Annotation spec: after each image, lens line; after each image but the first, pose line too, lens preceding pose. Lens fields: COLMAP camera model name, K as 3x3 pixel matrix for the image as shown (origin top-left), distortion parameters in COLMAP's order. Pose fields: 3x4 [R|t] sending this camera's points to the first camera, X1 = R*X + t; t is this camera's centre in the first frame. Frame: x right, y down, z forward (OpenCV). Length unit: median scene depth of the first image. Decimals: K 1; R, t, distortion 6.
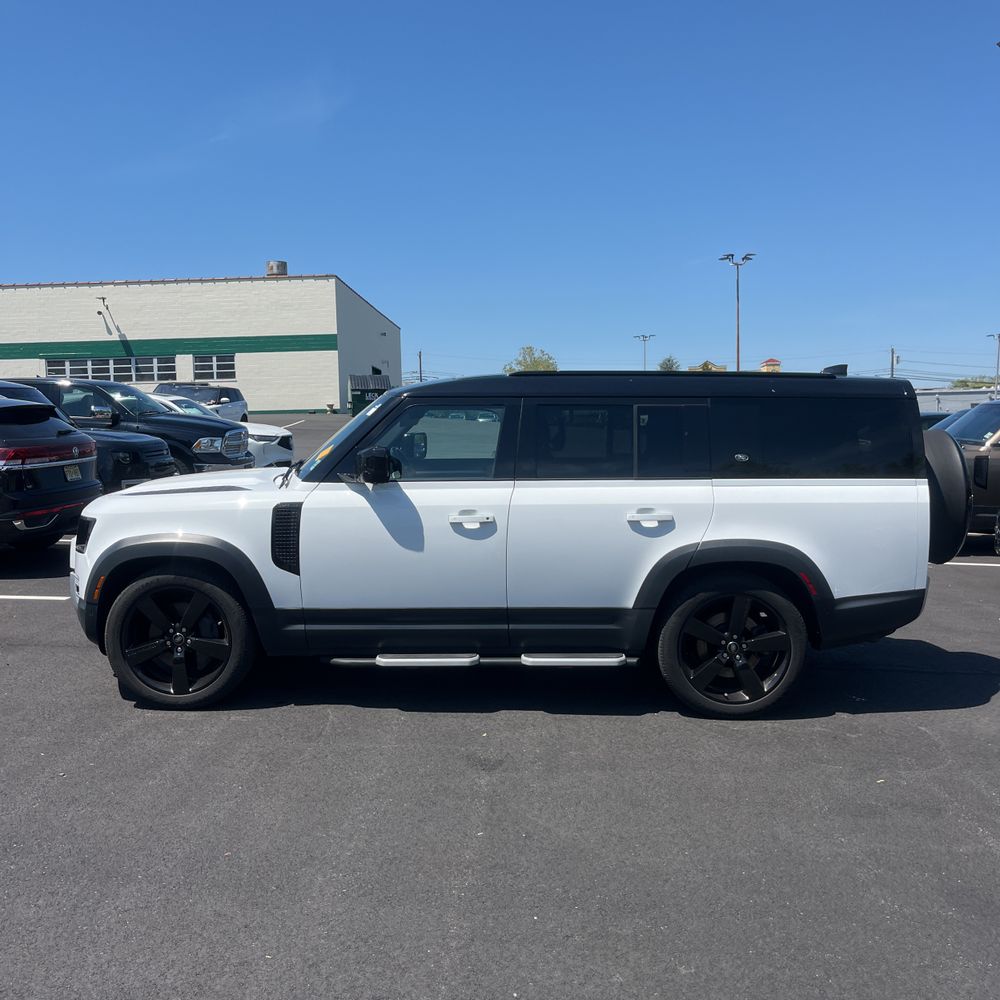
lens RADIAL K [[1010.9, 0, 496.9], [0, 1010.9, 449.6], [0, 0, 1]] dist [0.079199, -0.161749]
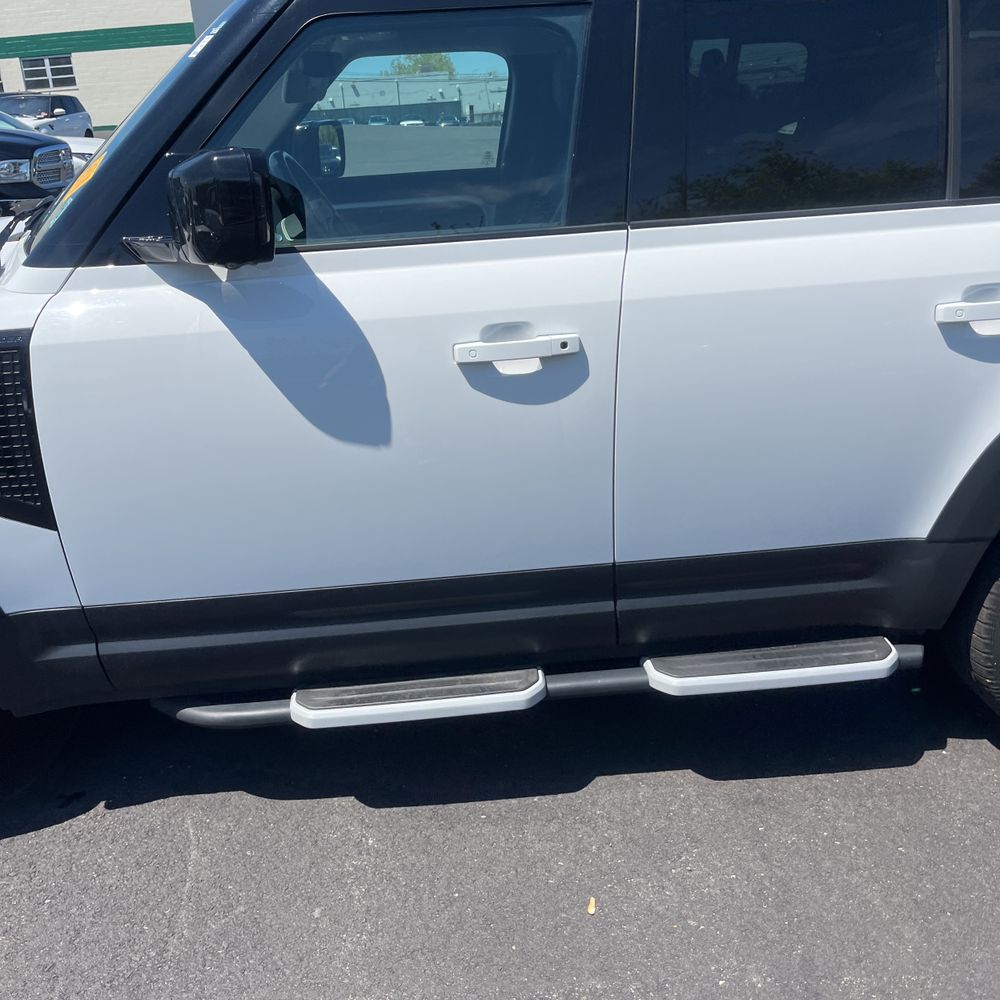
lens RADIAL K [[1001.9, 0, 468.9], [0, 1001.9, 472.9], [0, 0, 1]] dist [0.083289, -0.132284]
pose [[0.995647, -0.072903, 0.058073, -0.064485], [0.052354, 0.952918, 0.298673, 0.003081], [-0.077113, -0.294332, 0.952587, 0.631181]]
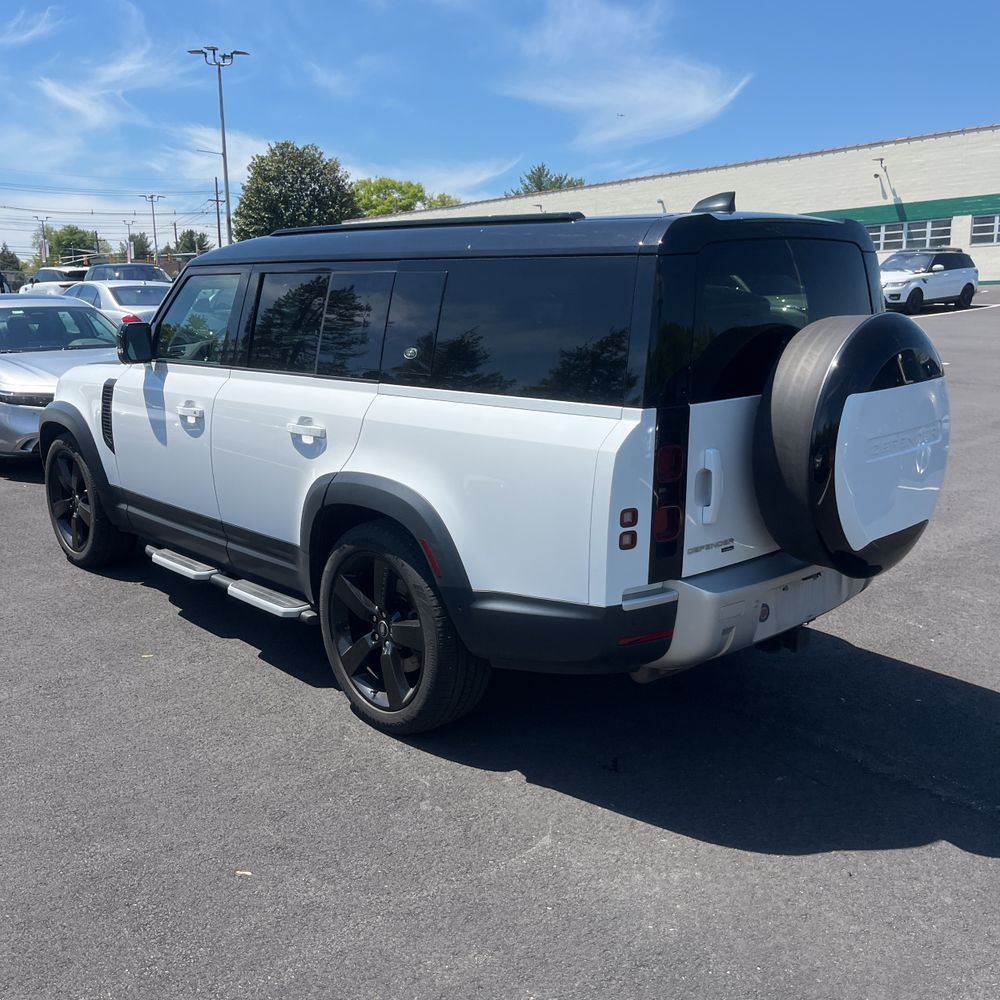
lens RADIAL K [[1042.9, 0, 501.0], [0, 1042.9, 451.0], [0, 0, 1]] dist [0.001375, 0.000320]
pose [[0.667309, 0.108598, -0.736821, 0.780996], [-0.016893, 0.991265, 0.130801, -0.018415], [0.744589, -0.074838, 0.663314, 0.591615]]
